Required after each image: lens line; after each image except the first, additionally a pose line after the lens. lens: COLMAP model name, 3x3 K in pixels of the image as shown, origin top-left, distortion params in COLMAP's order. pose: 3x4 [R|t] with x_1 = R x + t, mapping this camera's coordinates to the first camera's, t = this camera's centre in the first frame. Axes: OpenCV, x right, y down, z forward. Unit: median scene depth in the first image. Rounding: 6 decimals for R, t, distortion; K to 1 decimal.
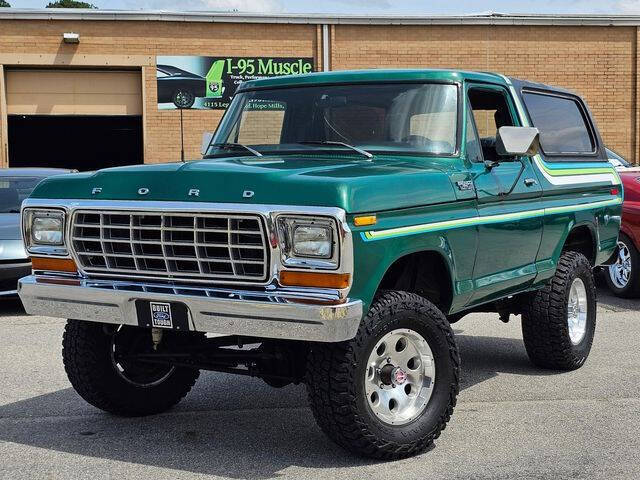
lens RADIAL K [[1173.7, 0, 320.0], [0, 1173.7, 240.0], [0, 0, 1]] dist [0.120877, -0.244942]
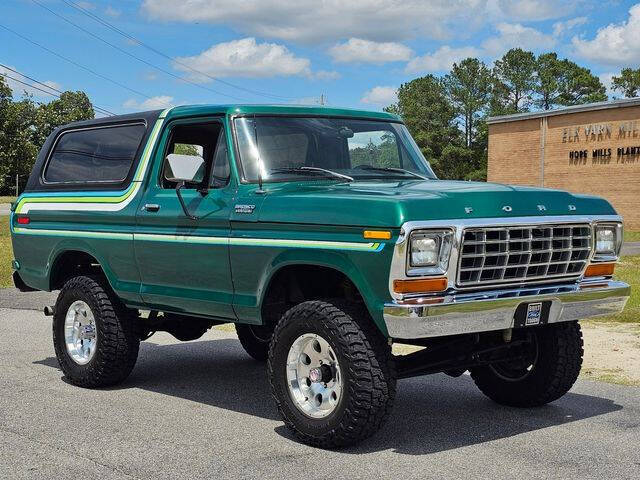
lens RADIAL K [[1173.7, 0, 320.0], [0, 1173.7, 240.0], [0, 0, 1]] dist [0.120877, -0.244942]
pose [[0.305129, -0.042902, 0.951344, -1.294330], [0.071182, 0.997218, 0.022140, -0.049725], [-0.949647, 0.060963, 0.307333, 0.829490]]
